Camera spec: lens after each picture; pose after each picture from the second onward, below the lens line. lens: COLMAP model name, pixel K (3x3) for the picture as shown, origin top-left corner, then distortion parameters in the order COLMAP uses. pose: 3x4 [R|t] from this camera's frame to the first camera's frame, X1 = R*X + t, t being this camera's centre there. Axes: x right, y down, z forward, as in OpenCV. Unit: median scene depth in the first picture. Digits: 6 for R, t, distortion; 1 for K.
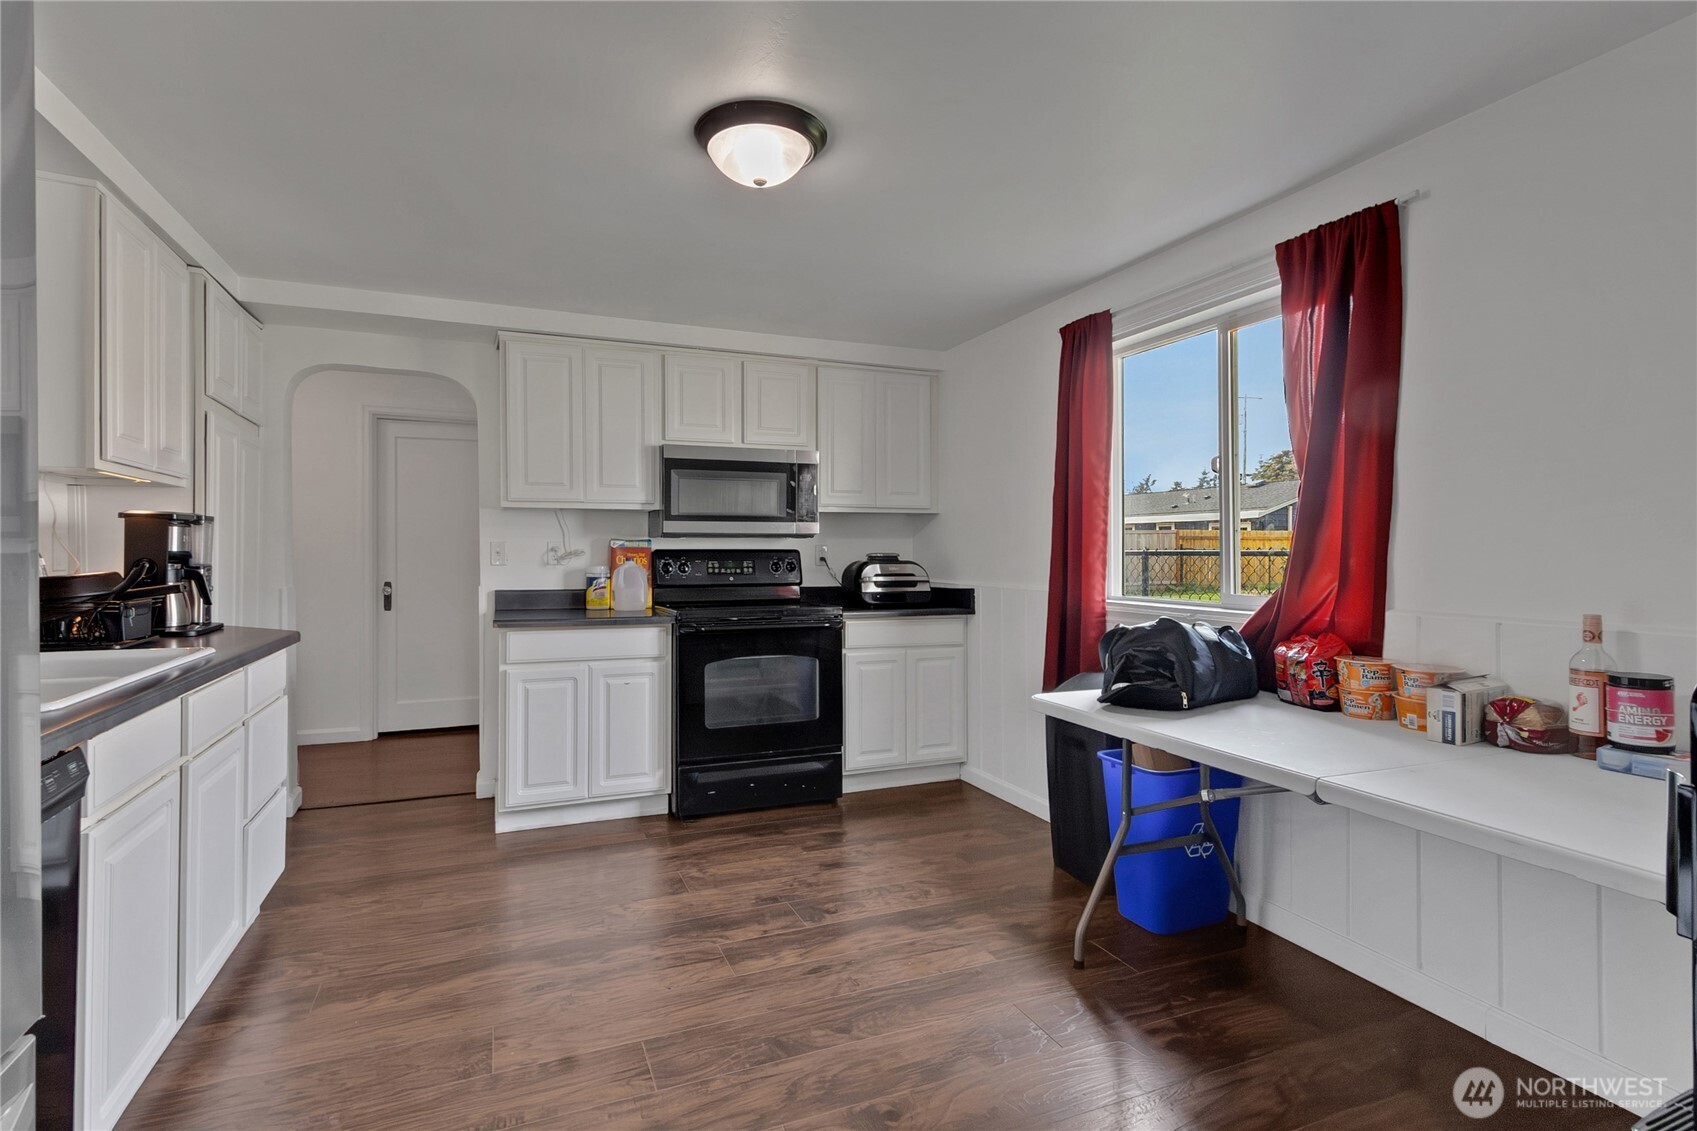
lens RADIAL K [[798.3, 0, 856.6], [0, 798.3, 540.5], [0, 0, 1]] dist [-0.000933, -0.000221]
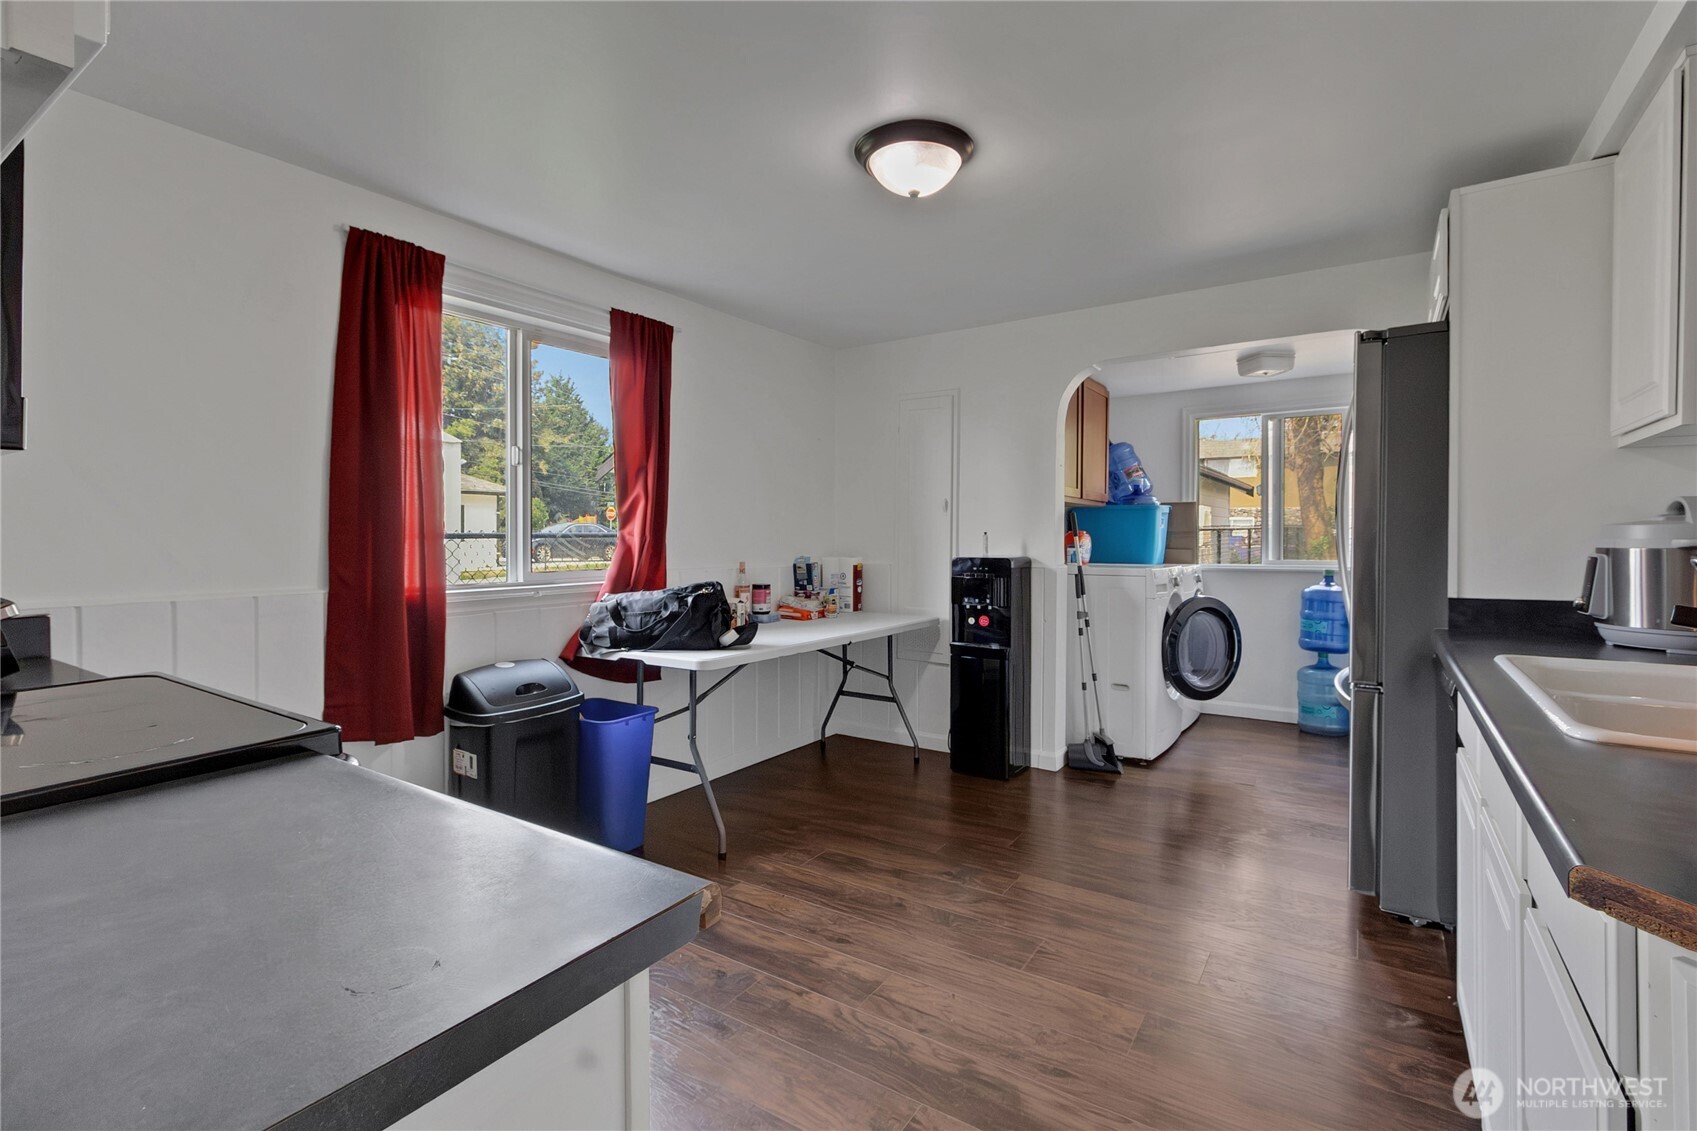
lens RADIAL K [[798.3, 0, 856.6], [0, 798.3, 540.5], [0, 0, 1]] dist [-0.000933, -0.000221]
pose [[-0.555503, -0.007123, 0.831484, -0.908388], [-0.008850, 0.999957, 0.002653, 0.017325], [-0.831467, -0.005884, -0.555543, 1.542712]]
